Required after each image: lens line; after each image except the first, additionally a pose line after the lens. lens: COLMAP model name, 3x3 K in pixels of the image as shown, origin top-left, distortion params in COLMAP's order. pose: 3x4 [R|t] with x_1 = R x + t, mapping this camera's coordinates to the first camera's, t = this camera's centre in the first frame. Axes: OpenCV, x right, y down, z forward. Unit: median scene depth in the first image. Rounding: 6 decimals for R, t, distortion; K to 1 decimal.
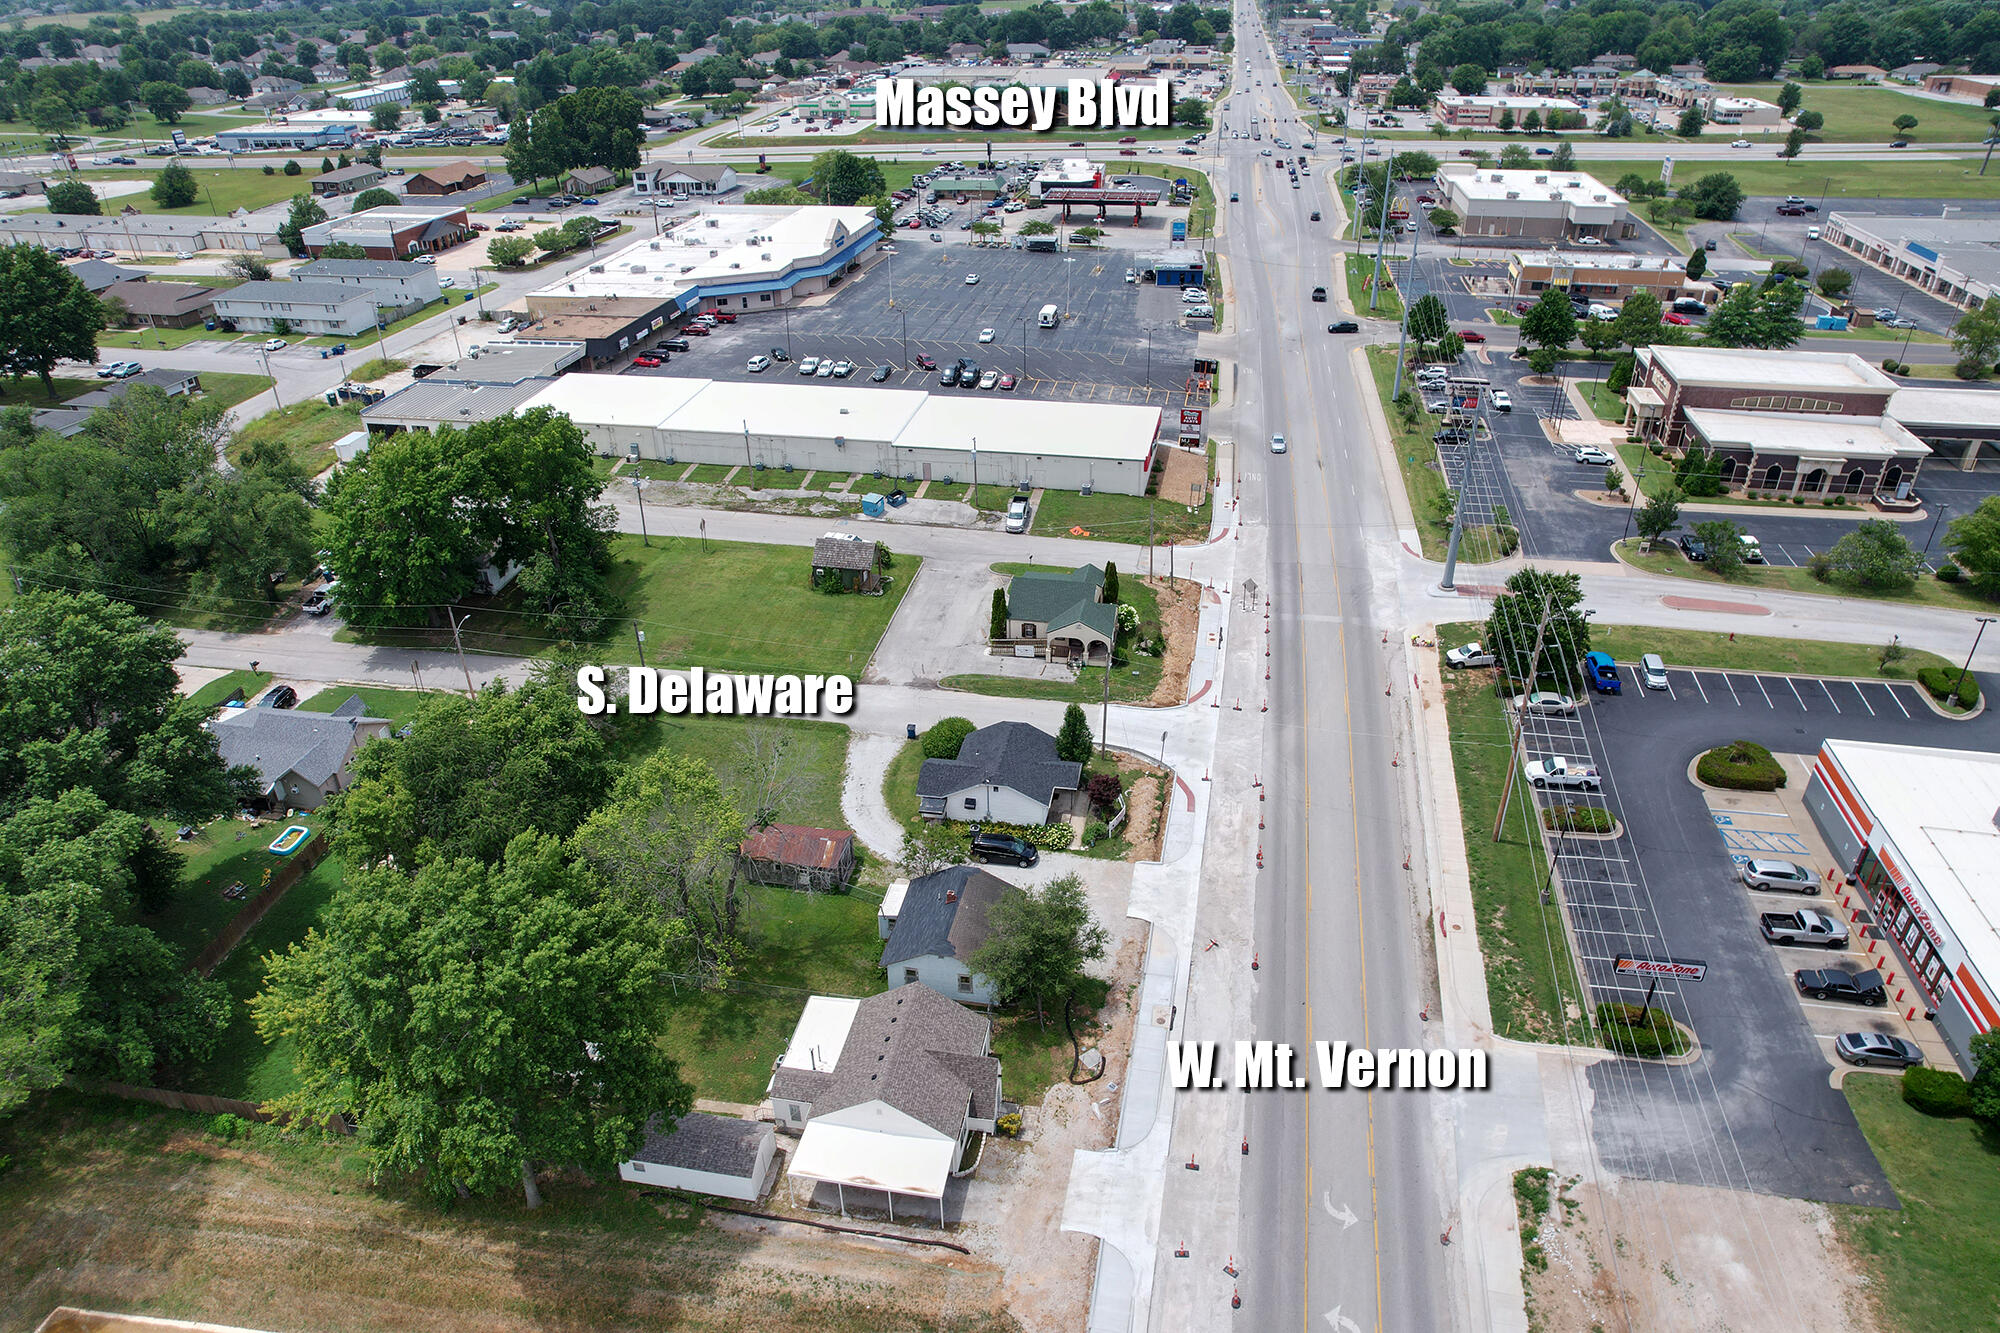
lens RADIAL K [[1272.1, 0, 1002.9], [0, 1272.1, 684.5], [0, 0, 1]] dist [-0.081286, 0.078005]
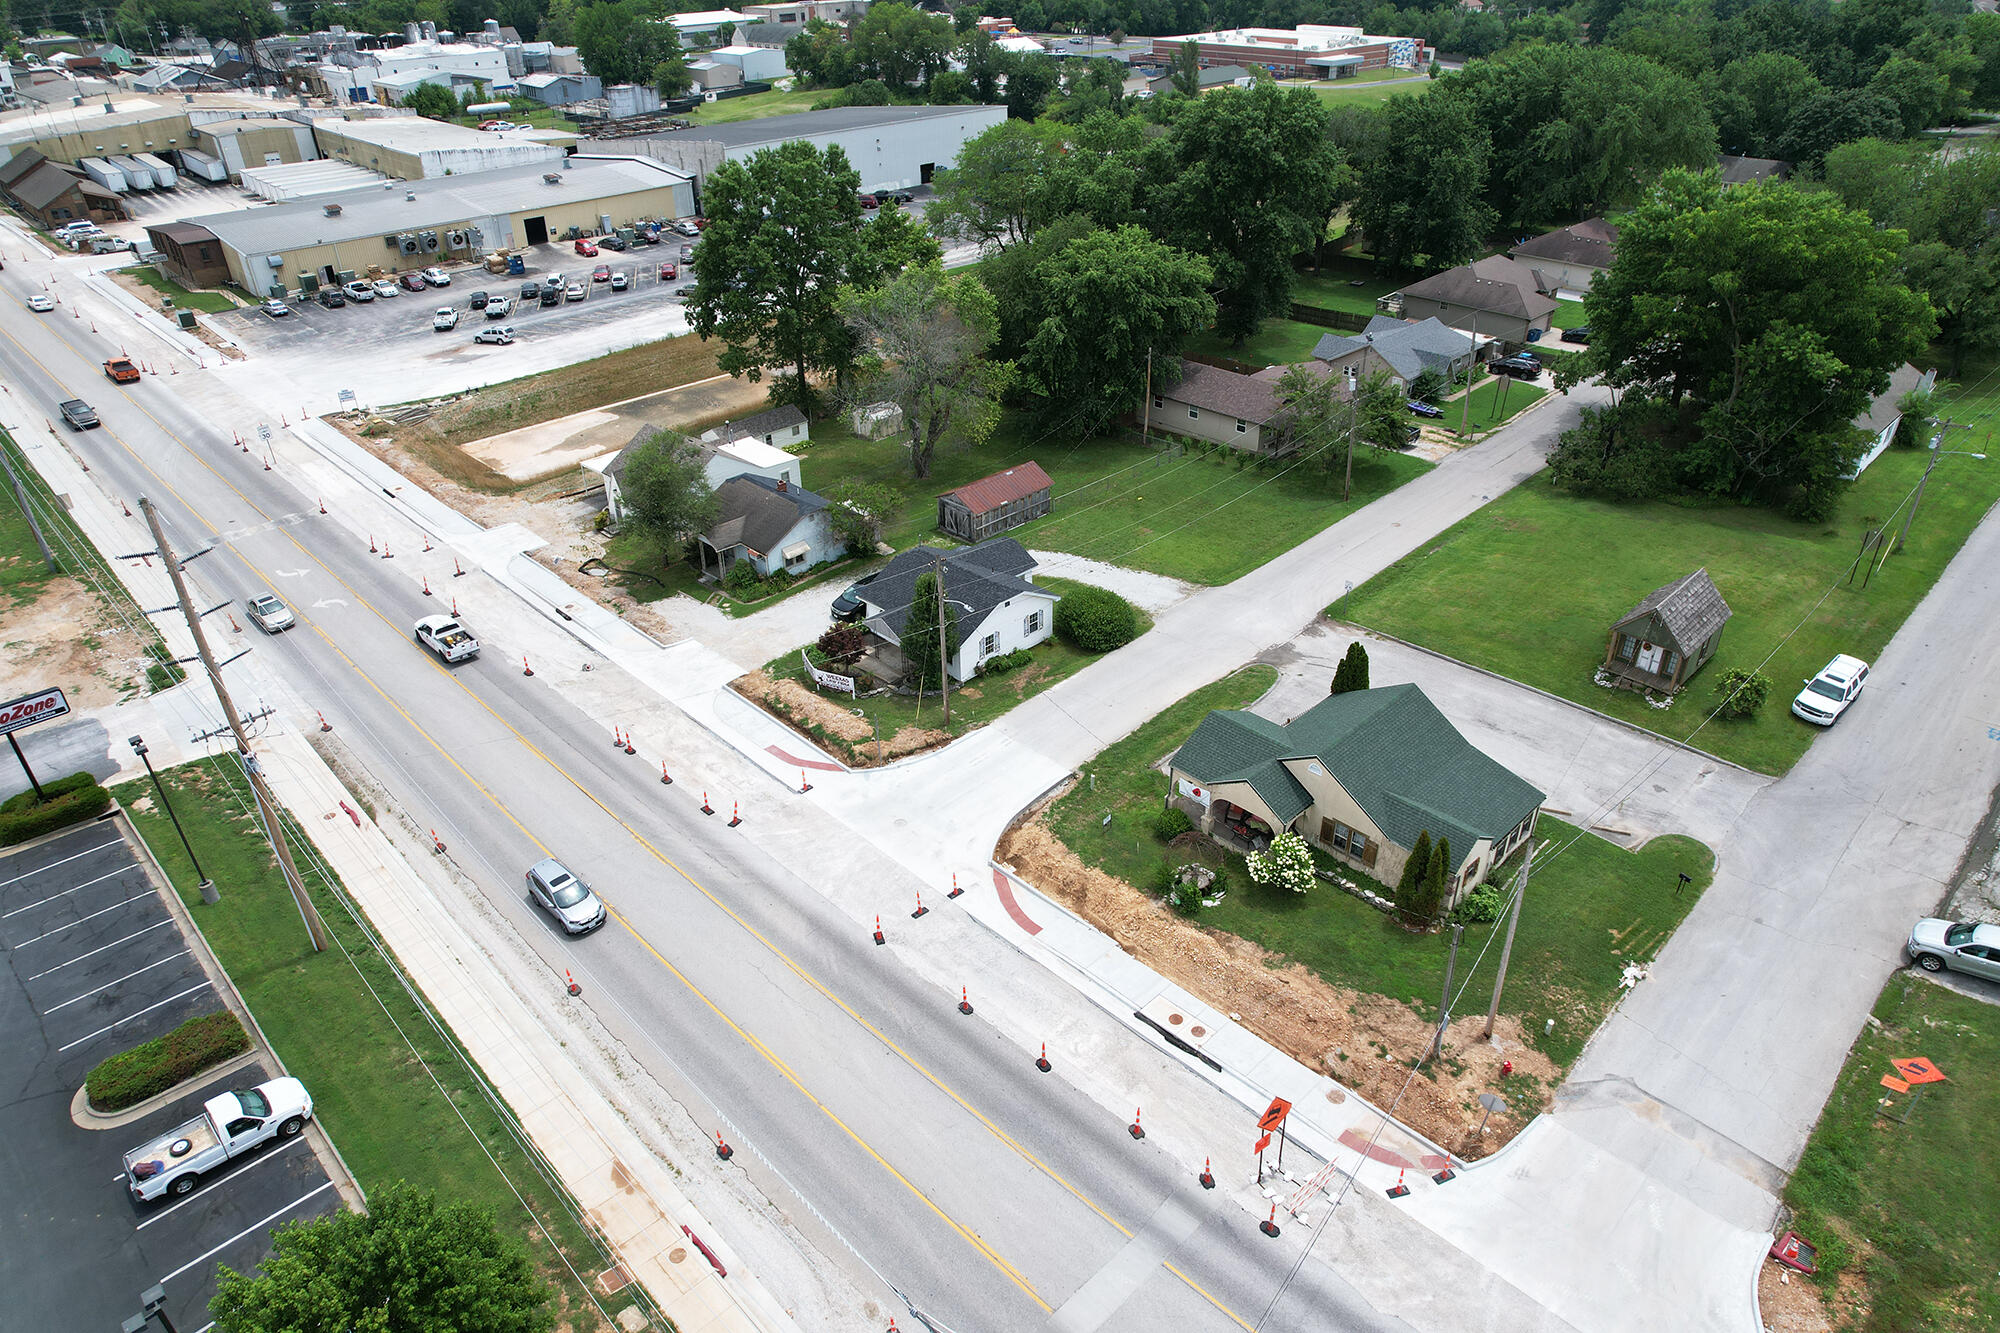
lens RADIAL K [[1278.8, 0, 1007.0], [0, 1278.8, 673.1], [0, 0, 1]] dist [-0.081816, 0.073917]
pose [[-0.566310, 0.449524, -0.690812, 0.367231], [-0.402413, 0.580664, 0.707738, -0.314035], [0.719275, 0.678791, -0.147941, 0.814501]]
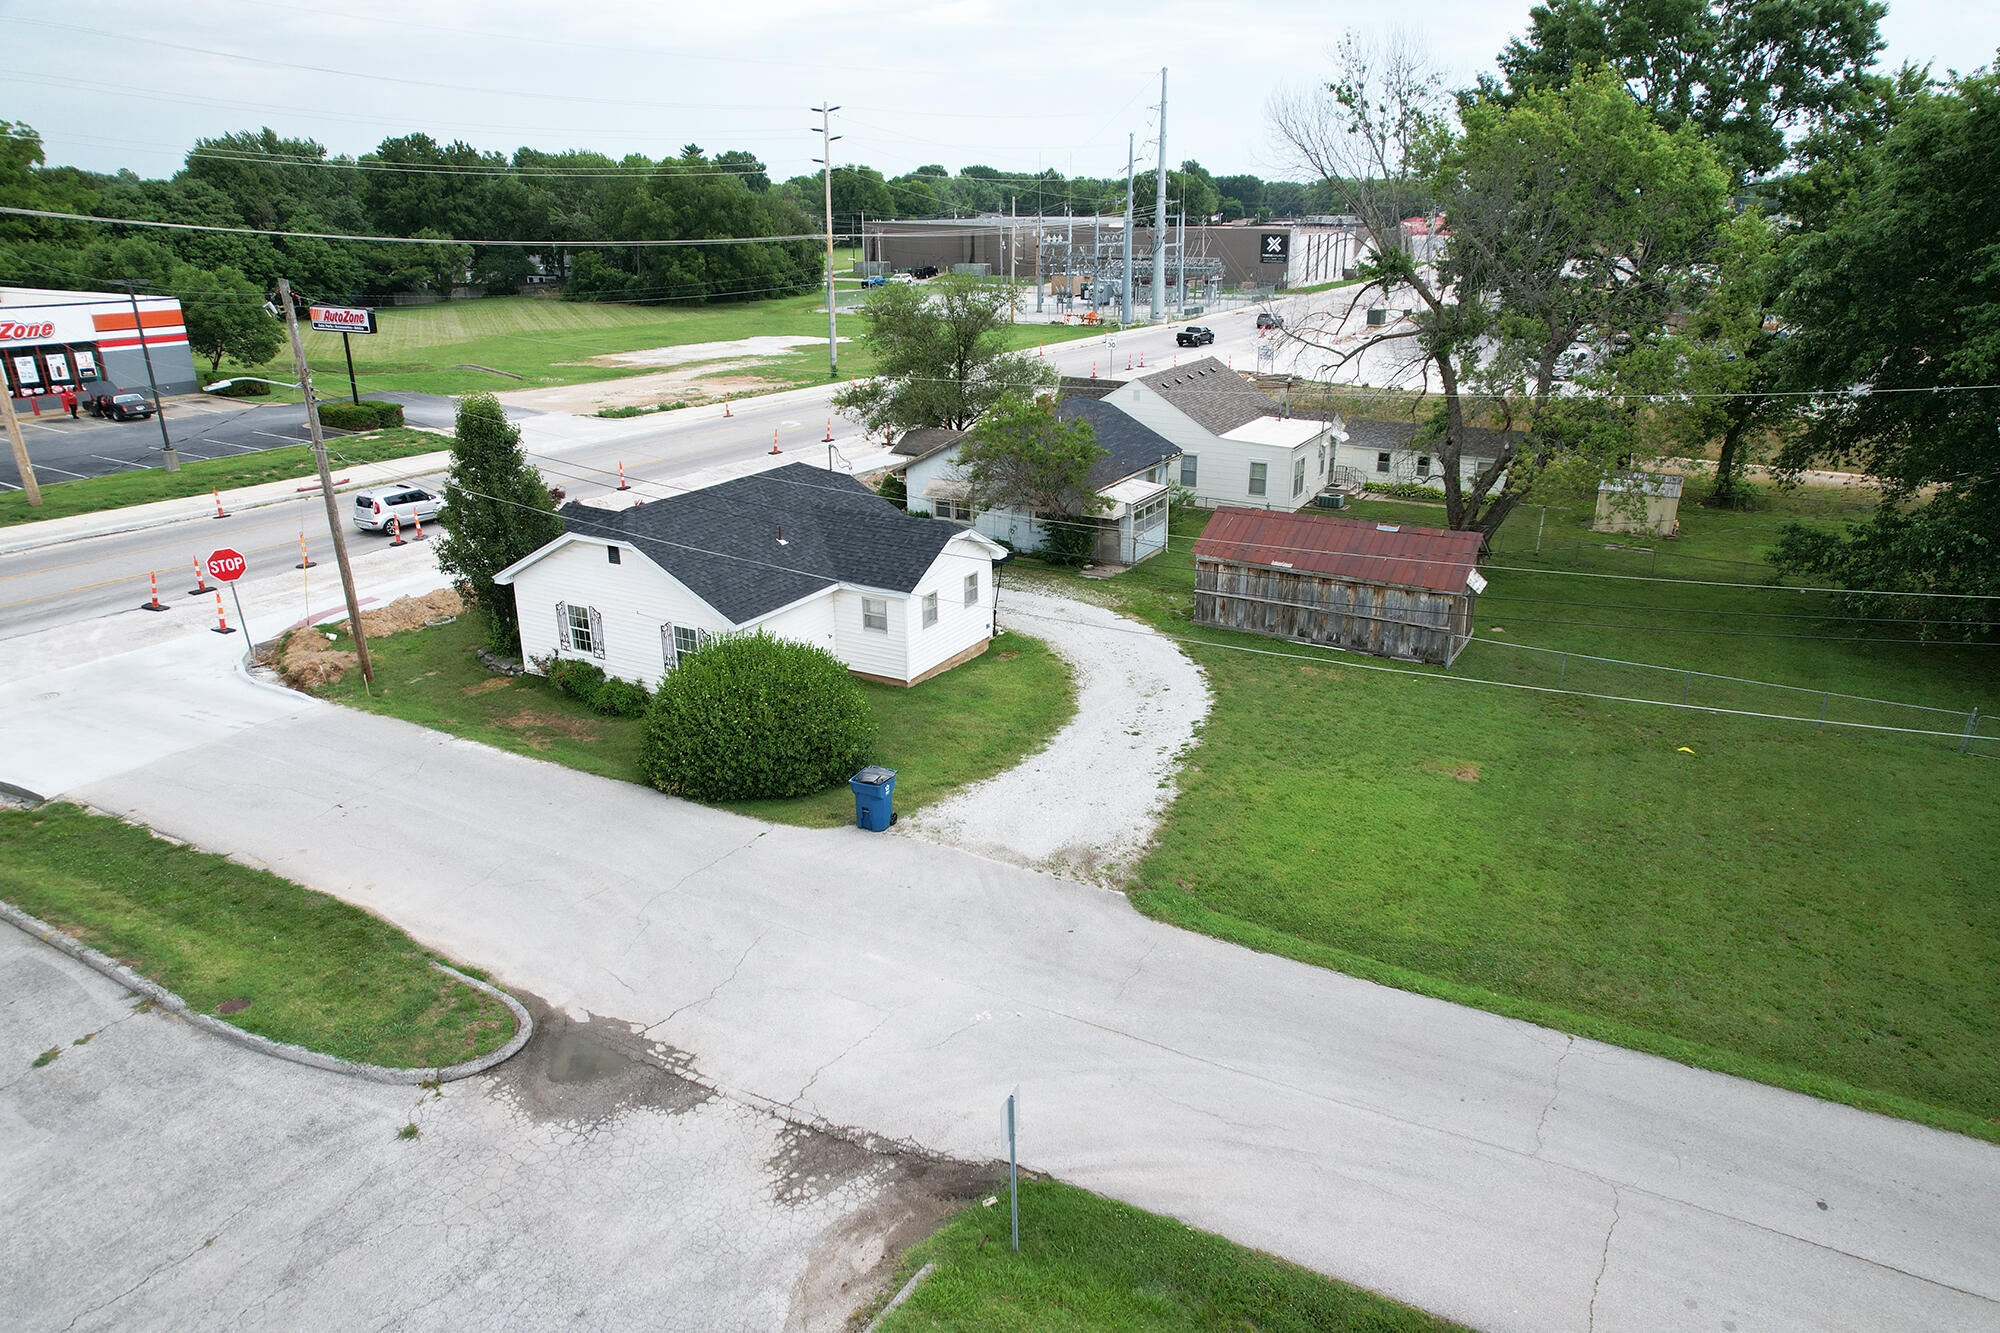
lens RADIAL K [[1272.1, 0, 1002.9], [0, 1272.1, 684.5], [0, 0, 1]] dist [-0.081286, 0.078005]
pose [[-0.947671, -0.094488, 0.304944, -0.122750], [0.181273, 0.627014, 0.757623, -0.109239], [-0.262791, 0.773256, -0.577075, 0.843763]]
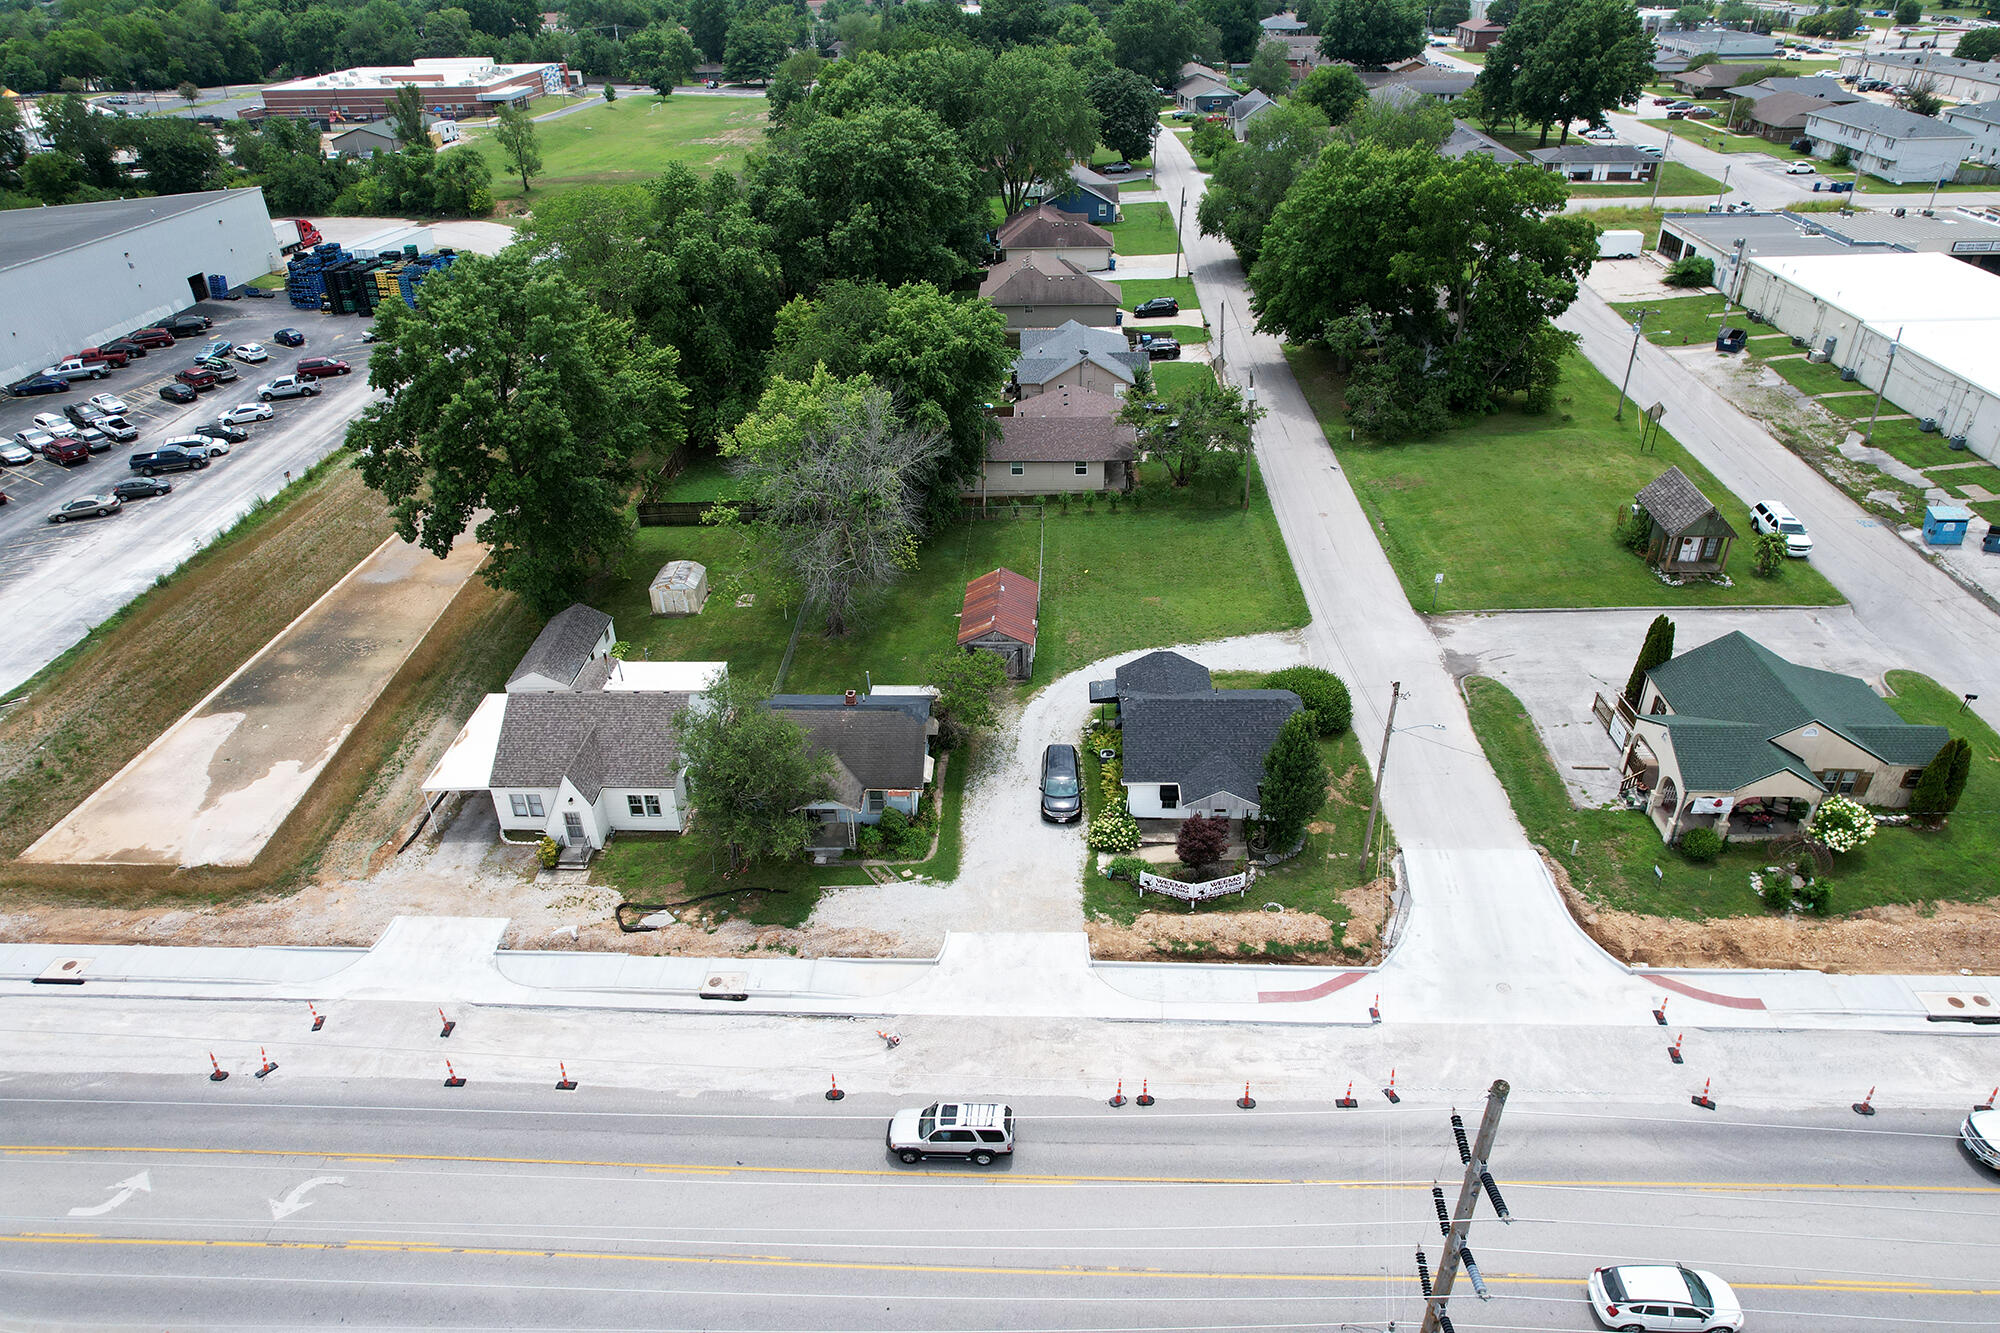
lens RADIAL K [[1278.8, 0, 1007.0], [0, 1278.8, 673.1], [0, 0, 1]] dist [-0.081816, 0.073917]
pose [[0.145188, 0.526320, -0.837799, 0.348531], [-0.493484, 0.772448, 0.399746, -0.110358], [0.857551, 0.355402, 0.371881, 0.470588]]
